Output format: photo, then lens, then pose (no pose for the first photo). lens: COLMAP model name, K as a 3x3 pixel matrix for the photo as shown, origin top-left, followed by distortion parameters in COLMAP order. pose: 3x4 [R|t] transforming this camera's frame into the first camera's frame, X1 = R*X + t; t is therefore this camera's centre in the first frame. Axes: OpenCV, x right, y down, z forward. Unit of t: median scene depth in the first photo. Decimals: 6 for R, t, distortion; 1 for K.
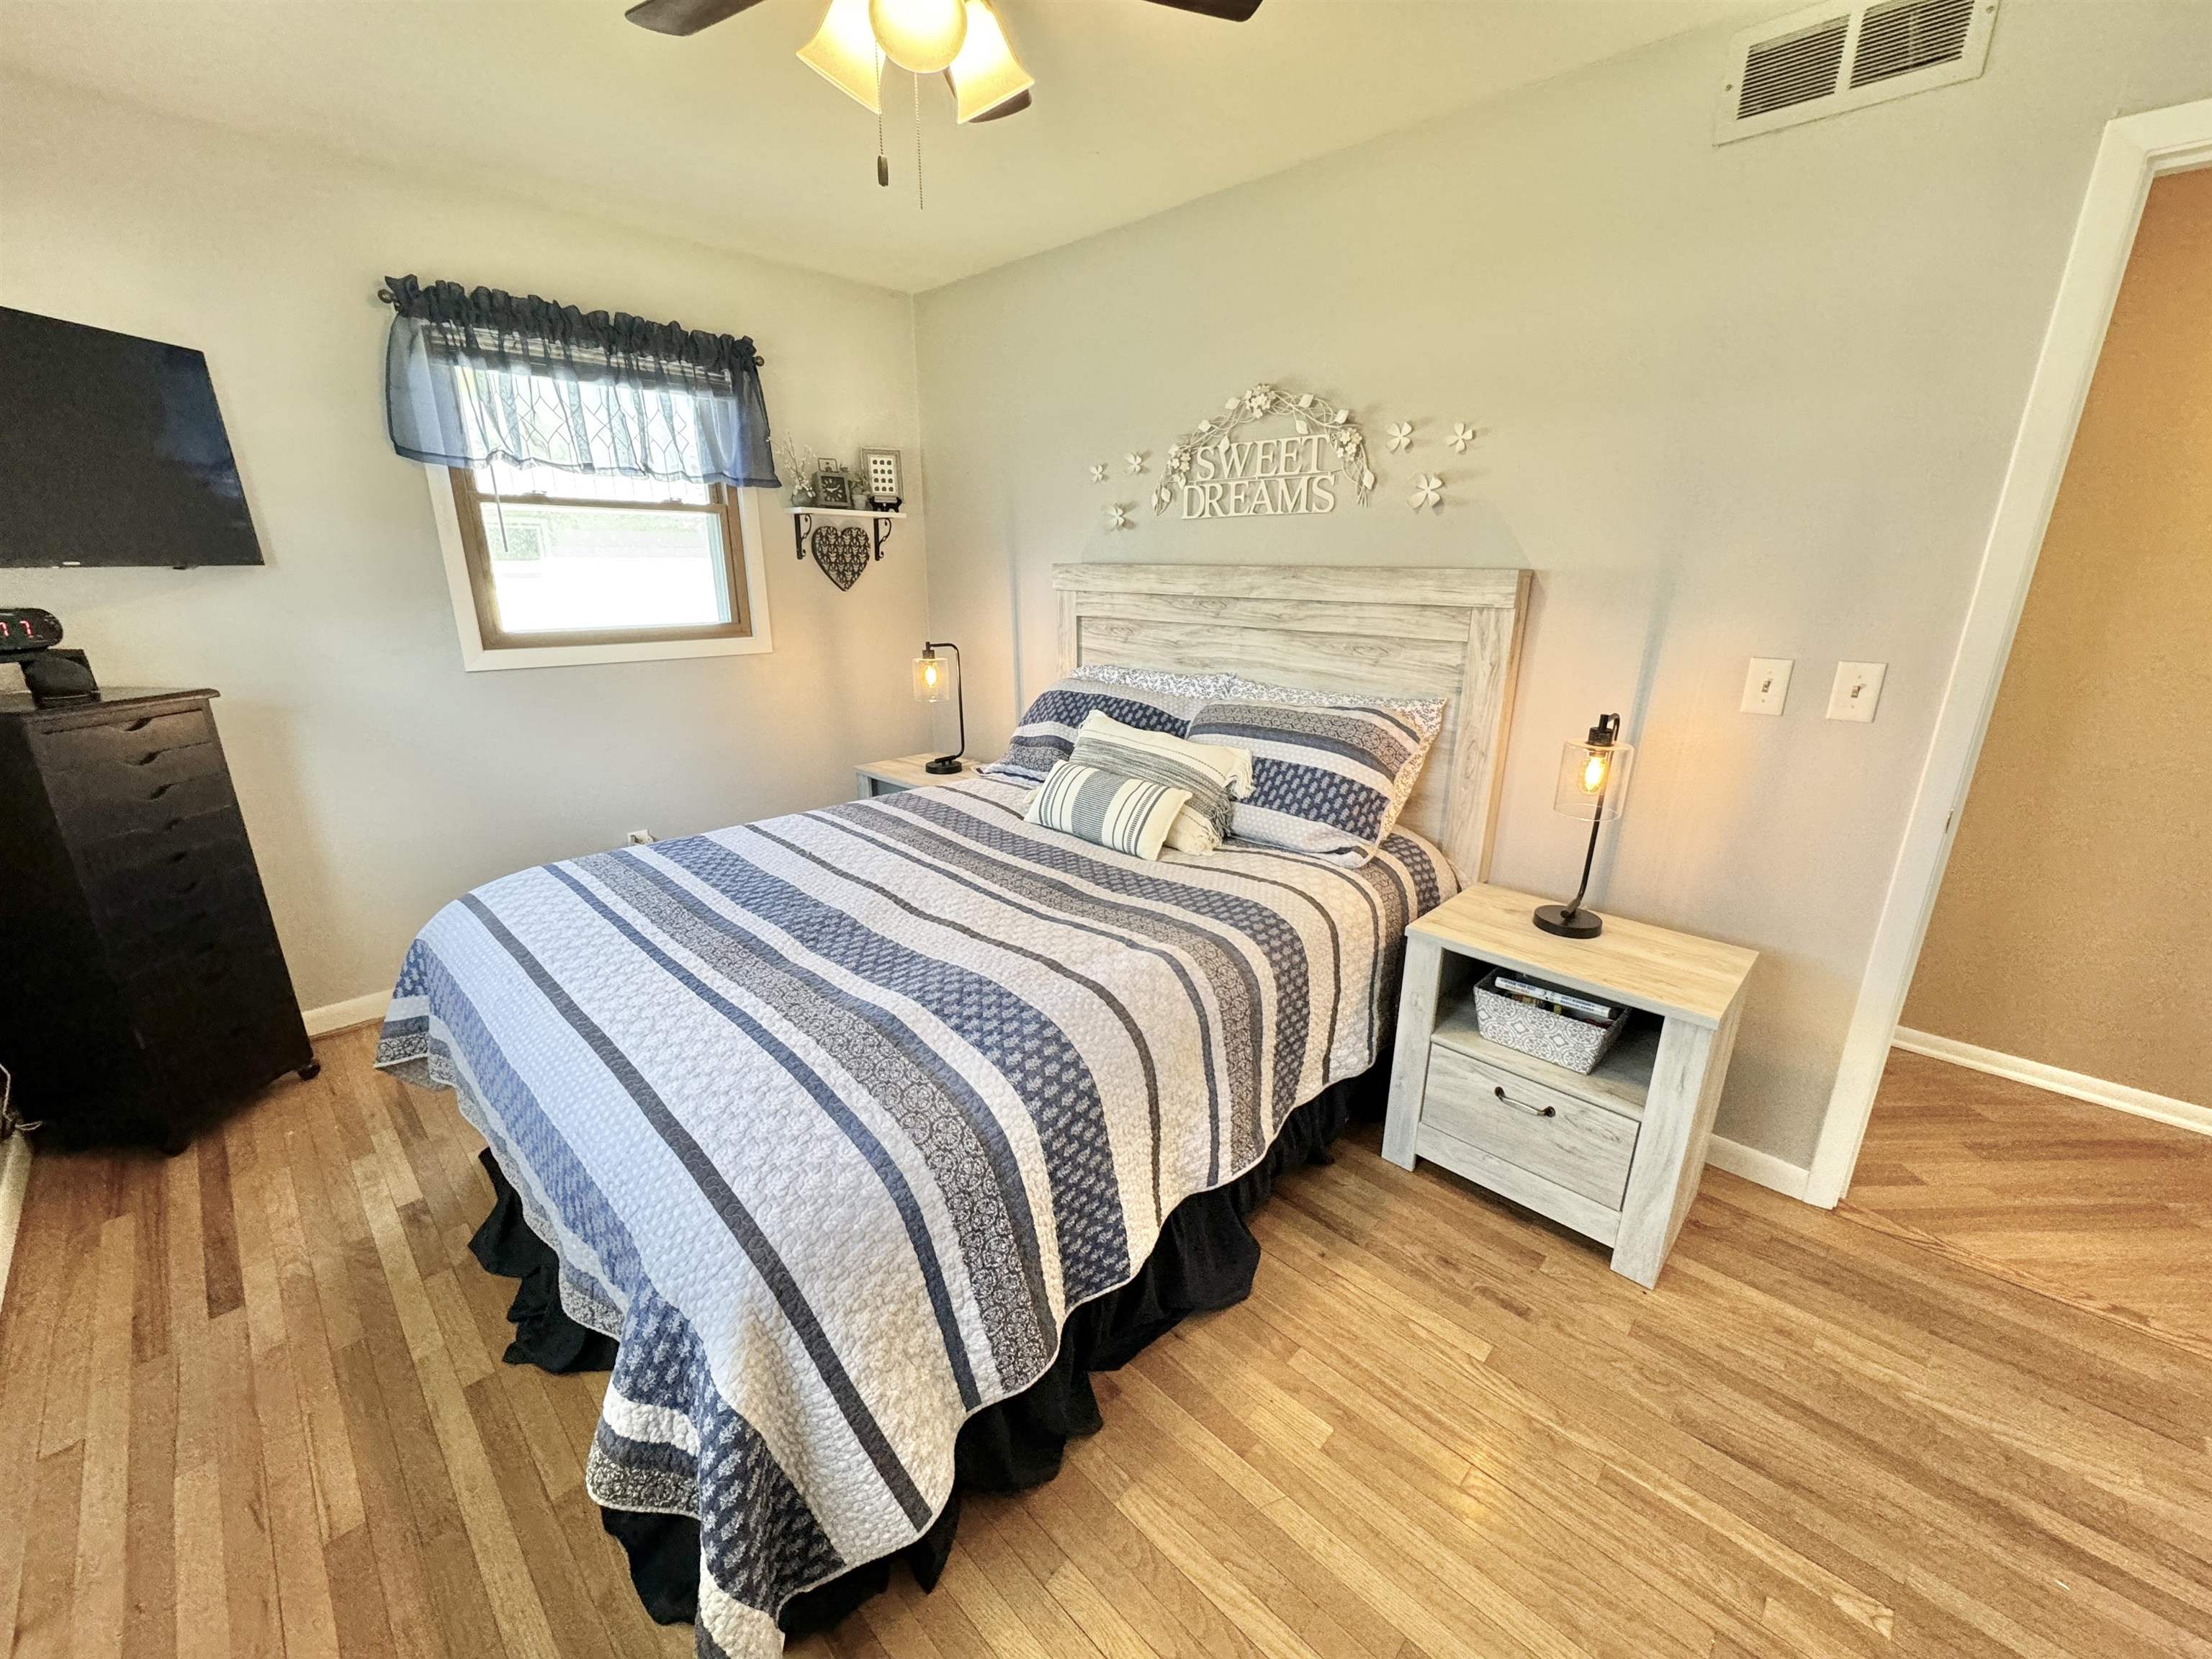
lens RADIAL K [[876.7, 0, 1106.0], [0, 876.7, 828.0], [0, 0, 1]] dist [-0.002197, 0.000105]
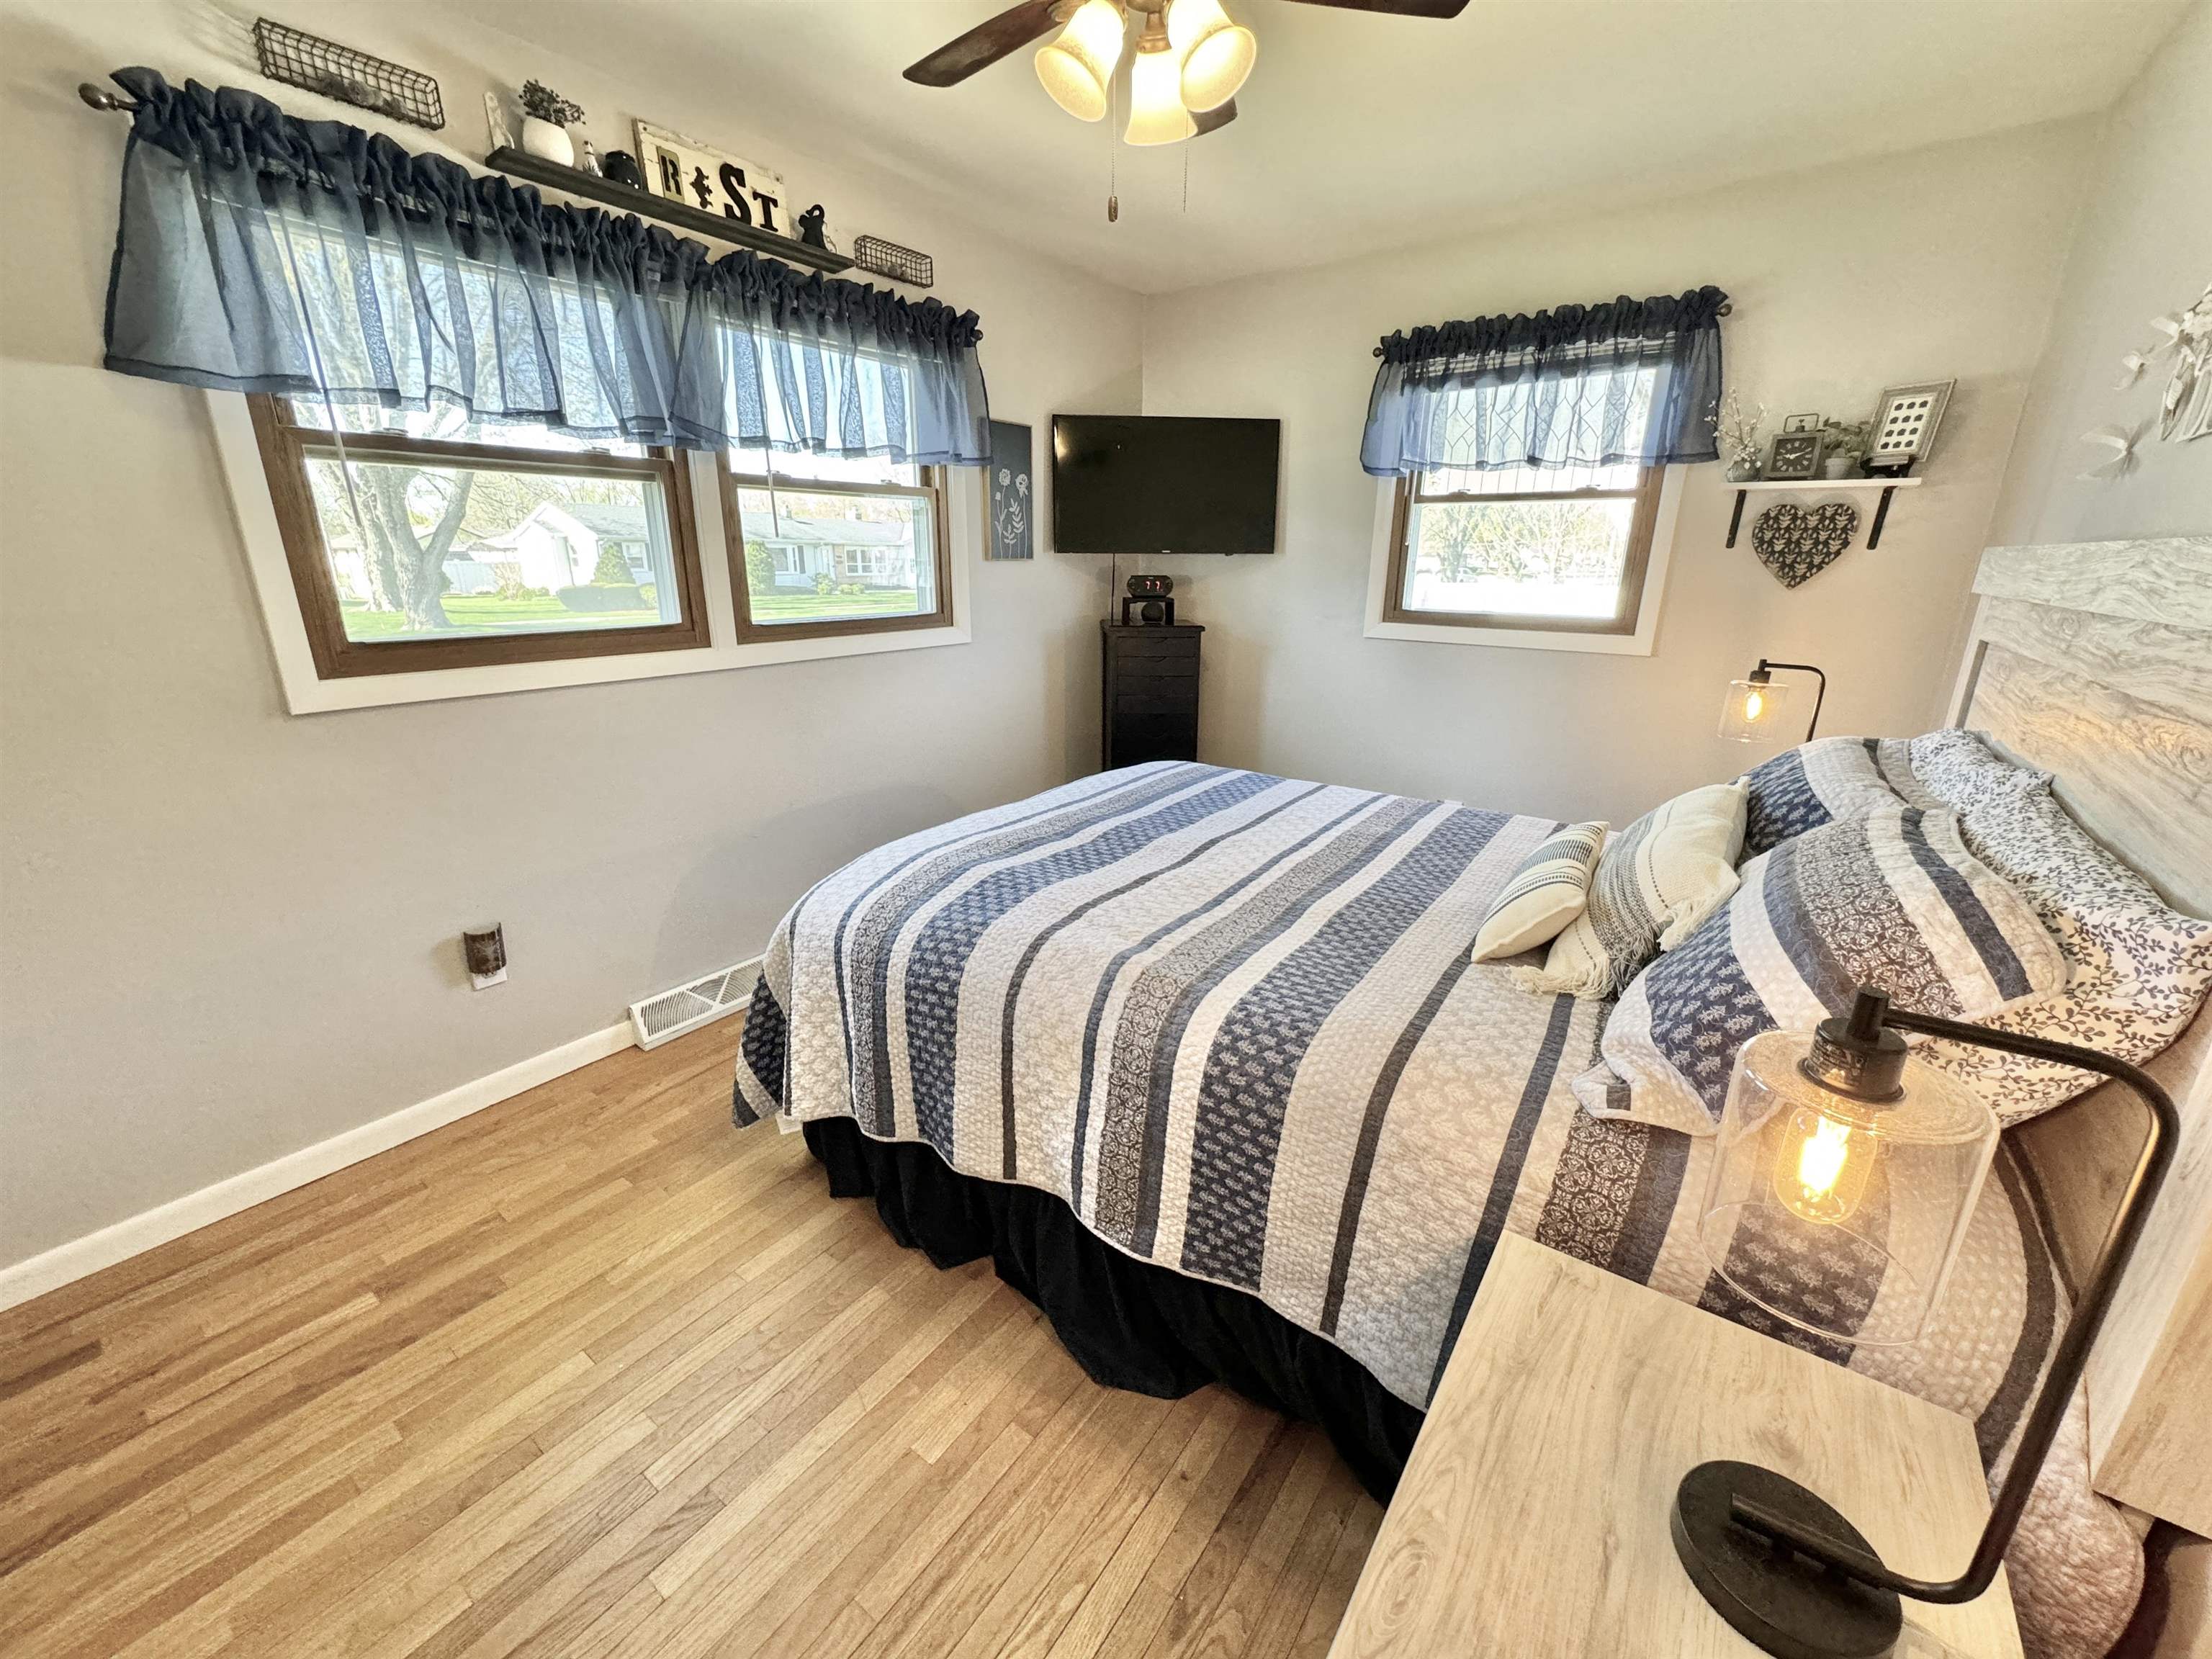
lens RADIAL K [[876.7, 0, 1106.0], [0, 876.7, 828.0], [0, 0, 1]] dist [-0.002197, 0.000105]
pose [[0.137010, 0.287838, -0.947828, 0.484439], [-0.293074, 0.925792, 0.238782, -0.106719], [0.946222, 0.245068, 0.211201, 0.405538]]
